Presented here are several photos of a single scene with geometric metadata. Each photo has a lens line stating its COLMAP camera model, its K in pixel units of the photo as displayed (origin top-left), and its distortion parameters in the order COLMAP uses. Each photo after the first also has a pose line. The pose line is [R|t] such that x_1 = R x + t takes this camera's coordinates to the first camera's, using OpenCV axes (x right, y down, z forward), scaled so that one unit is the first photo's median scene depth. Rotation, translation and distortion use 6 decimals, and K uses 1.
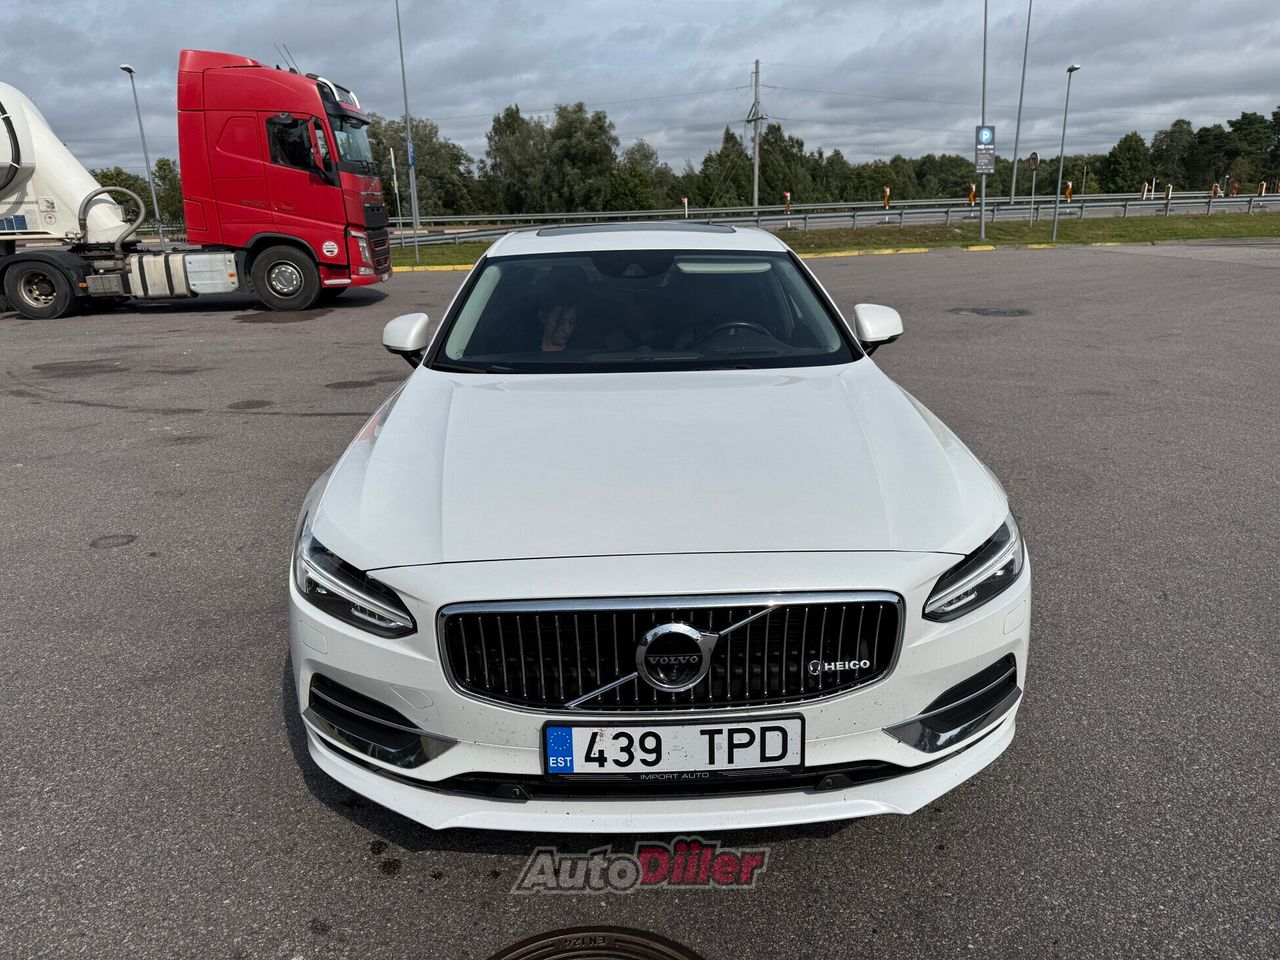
lens RADIAL K [[914.3, 0, 648.0], [0, 914.3, 478.9], [0, 0, 1]] dist [0.017524, -0.022376]
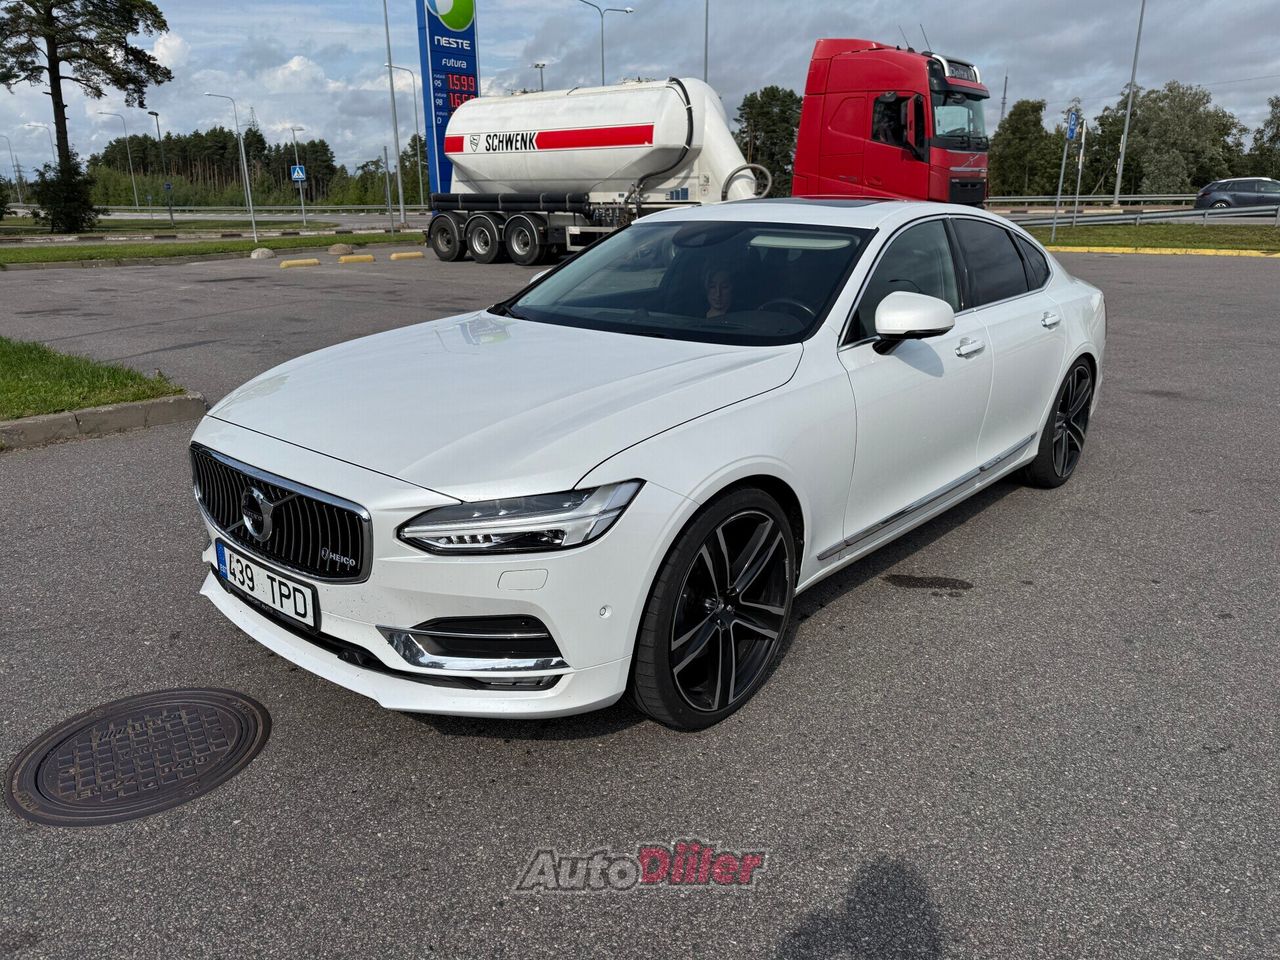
lens RADIAL K [[914.3, 0, 647.8], [0, 914.3, 482.2], [0, 0, 1]] dist [0.017524, -0.022376]
pose [[0.738594, 0.216209, -0.638539, 0.158407], [-0.199410, 0.974859, 0.099431, -0.011834], [0.643983, 0.053892, 0.763139, 0.042063]]
